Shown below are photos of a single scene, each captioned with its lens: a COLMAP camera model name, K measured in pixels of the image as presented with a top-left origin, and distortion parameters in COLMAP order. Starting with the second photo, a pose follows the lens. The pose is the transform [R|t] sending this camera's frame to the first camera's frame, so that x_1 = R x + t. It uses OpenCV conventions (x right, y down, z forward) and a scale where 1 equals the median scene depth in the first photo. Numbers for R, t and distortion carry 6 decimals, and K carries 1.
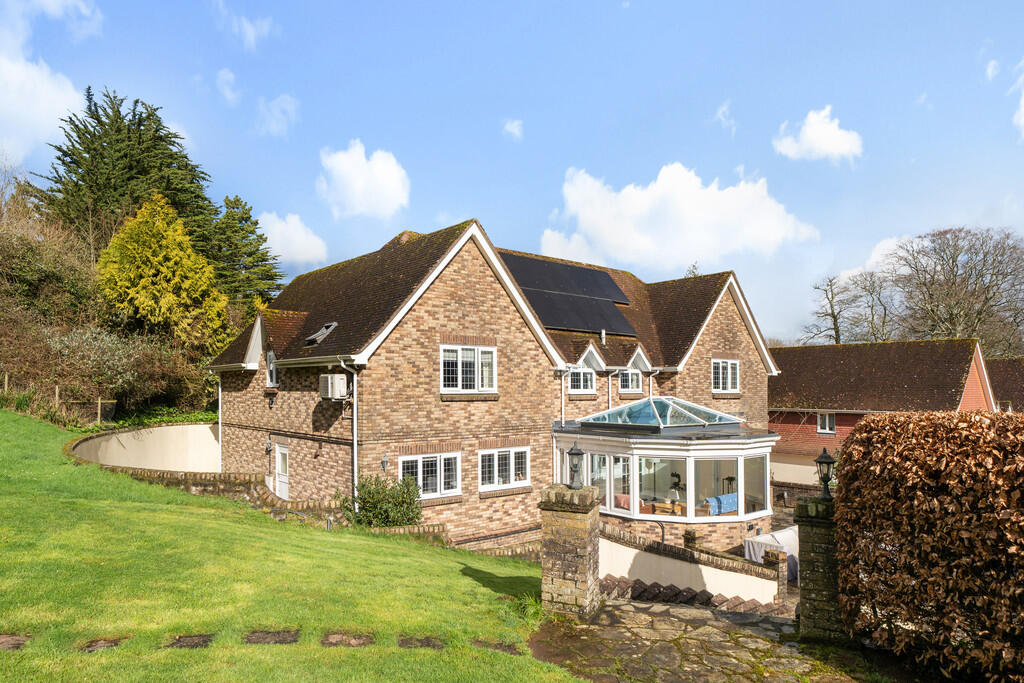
lens RADIAL K [[659.9, 0, 511.3], [0, 659.9, 391.5], [0, 0, 1]] dist [0.001781, 0.000787]
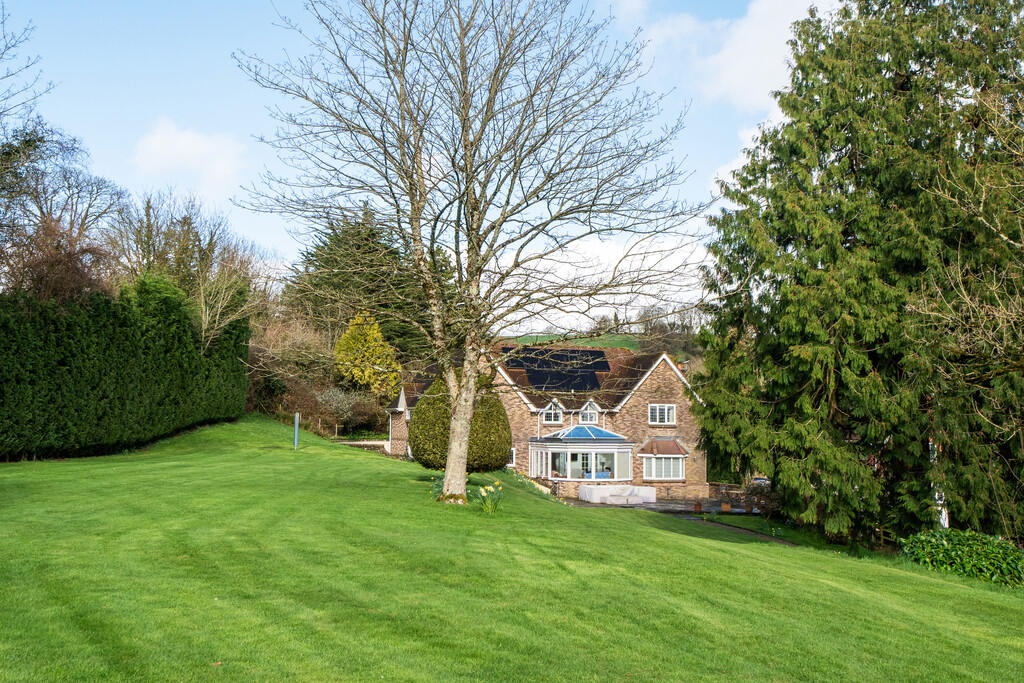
lens RADIAL K [[1059.8, 0, 512.0], [0, 1059.8, 341.5], [0, 0, 1]] dist [0.002665, 0.000215]
pose [[0.932363, -0.022611, -0.360815, 1.005406], [-0.007995, 0.996509, -0.083106, 0.020312], [0.361434, 0.080369, 0.928927, -1.753589]]
